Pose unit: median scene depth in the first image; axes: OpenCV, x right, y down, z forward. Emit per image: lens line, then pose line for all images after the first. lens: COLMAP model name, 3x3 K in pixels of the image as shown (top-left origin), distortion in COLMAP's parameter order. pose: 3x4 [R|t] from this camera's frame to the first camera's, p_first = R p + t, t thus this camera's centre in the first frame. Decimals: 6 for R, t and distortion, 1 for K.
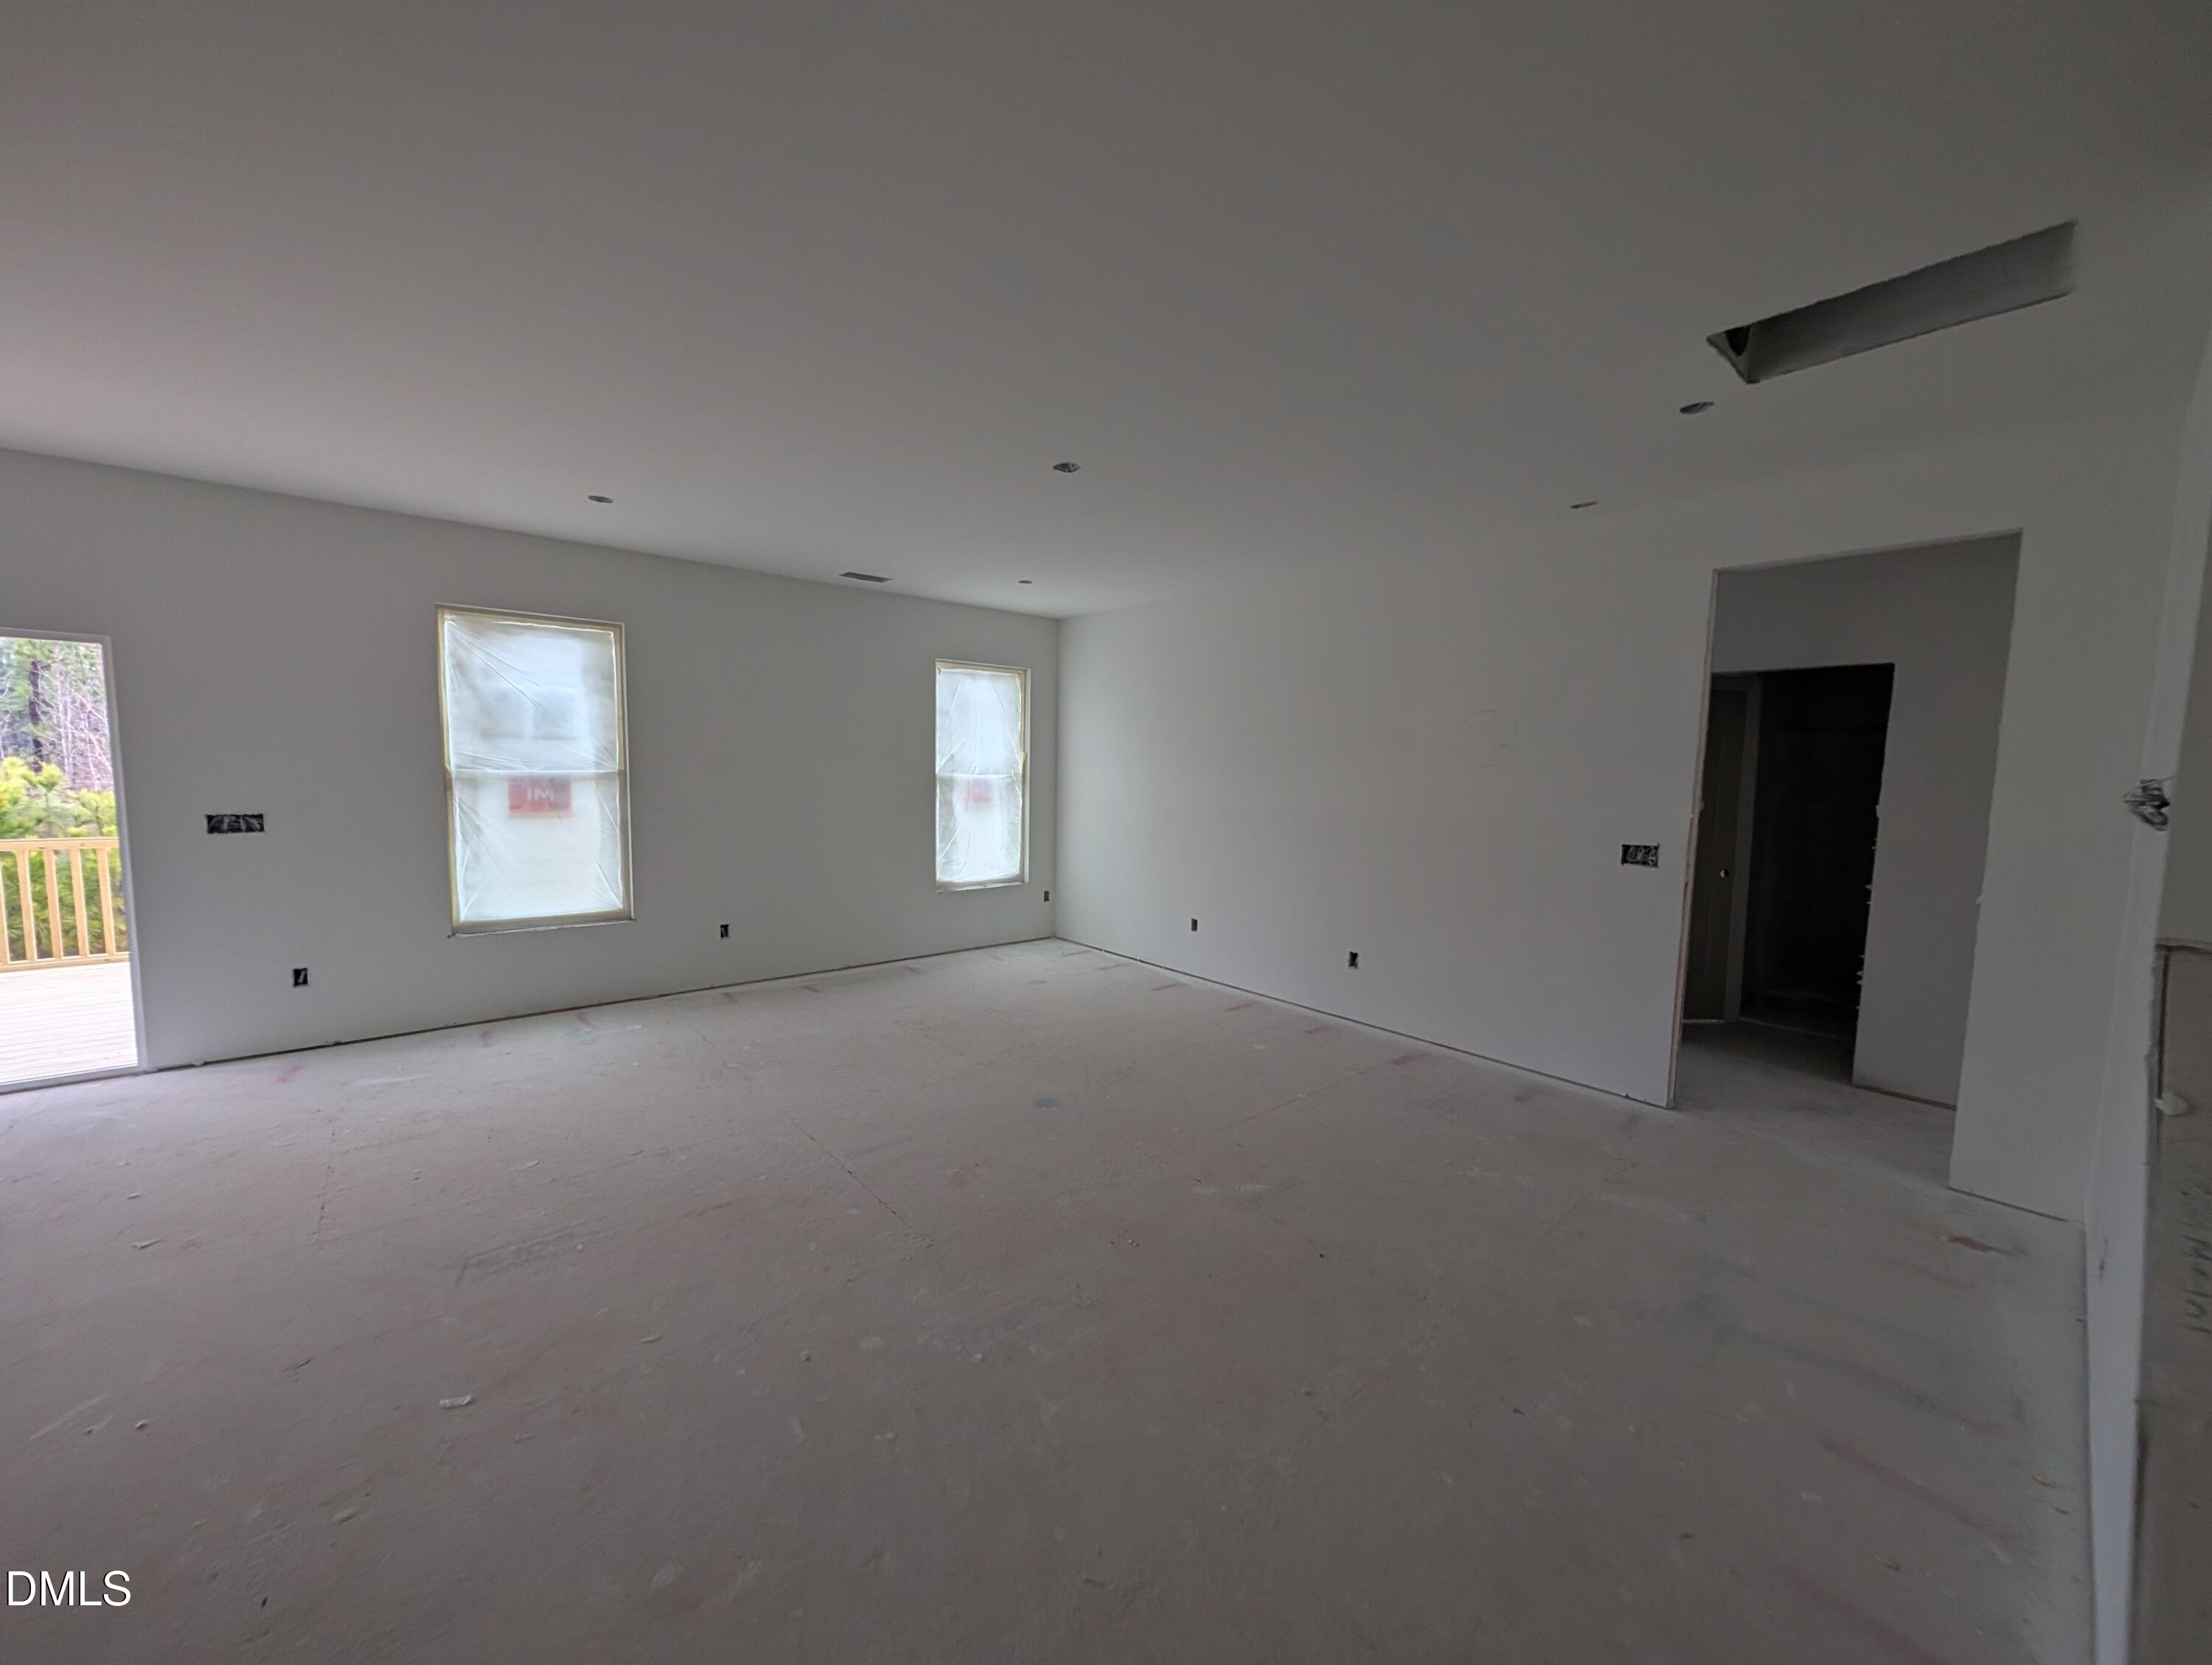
lens RADIAL K [[851.7, 0, 1094.8], [0, 851.7, 845.4], [0, 0, 1]] dist [0.000687, 0.000263]
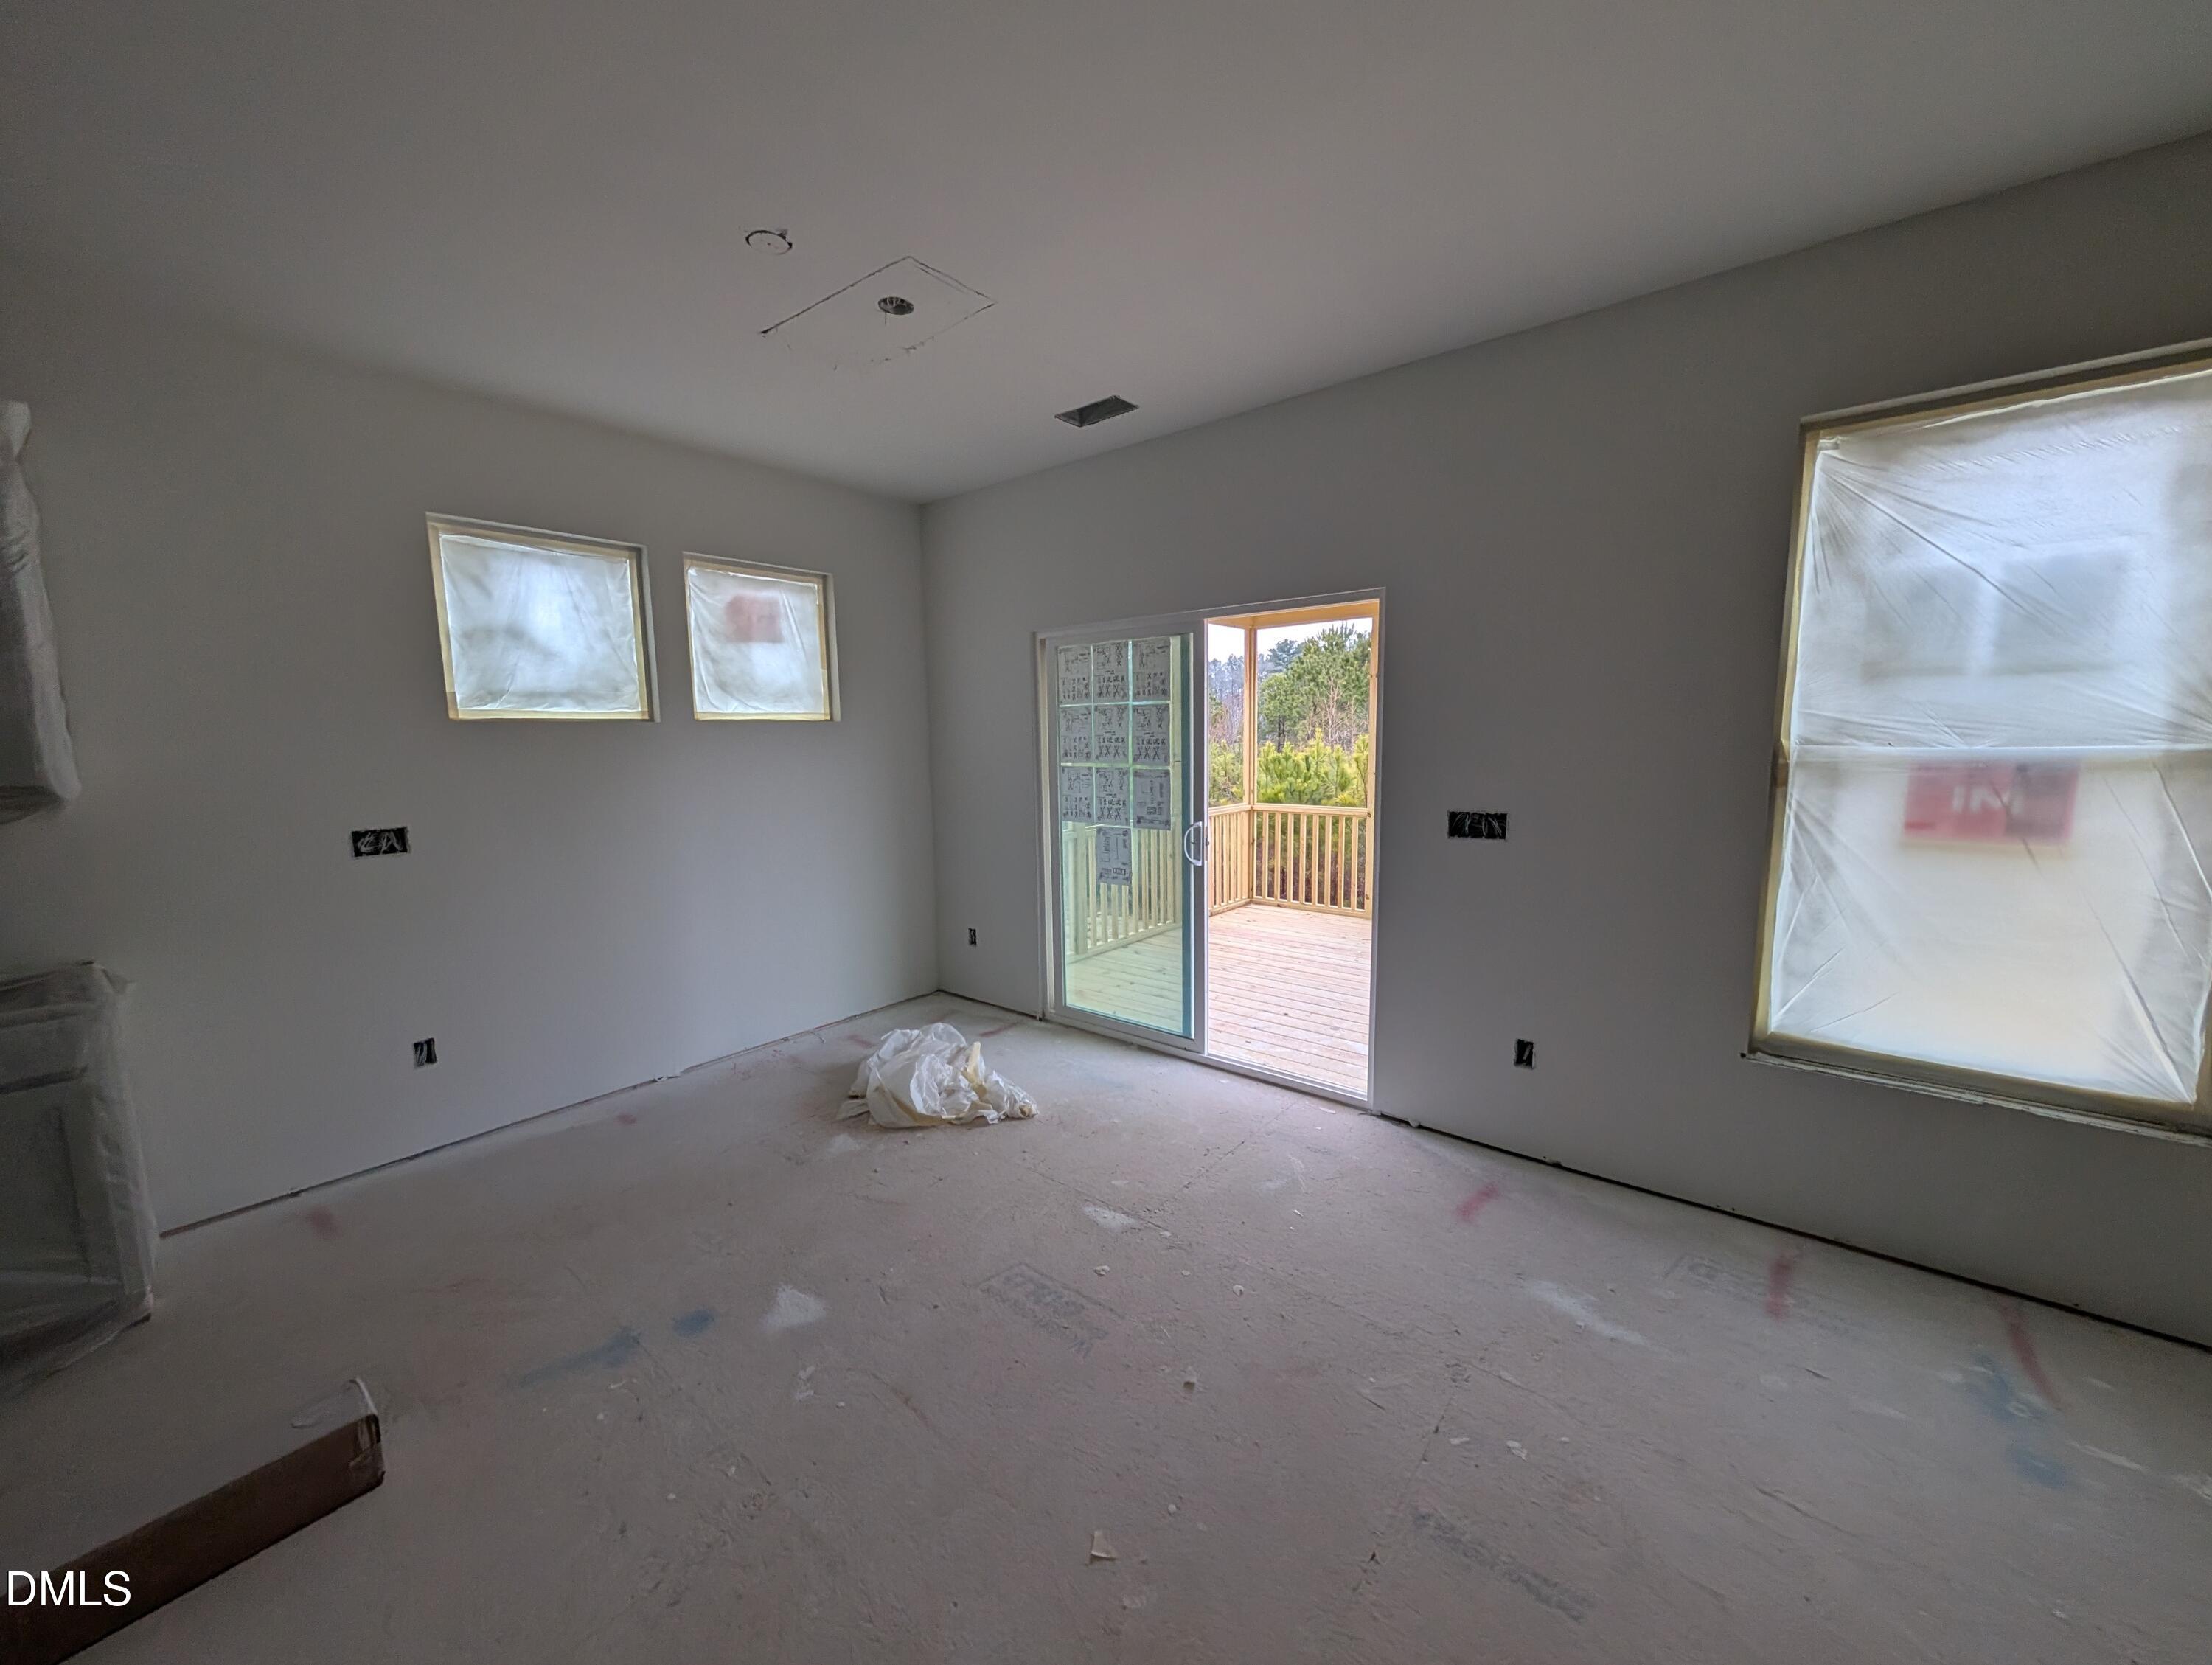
lens RADIAL K [[851.7, 0, 1113.7], [0, 851.7, 844.2], [0, 0, 1]] dist [0.000687, 0.000263]
pose [[0.211198, 0.101555, -0.972153, -0.328361], [-0.073944, 0.993398, 0.087710, -0.044848], [0.974642, 0.053361, 0.217313, 0.484306]]
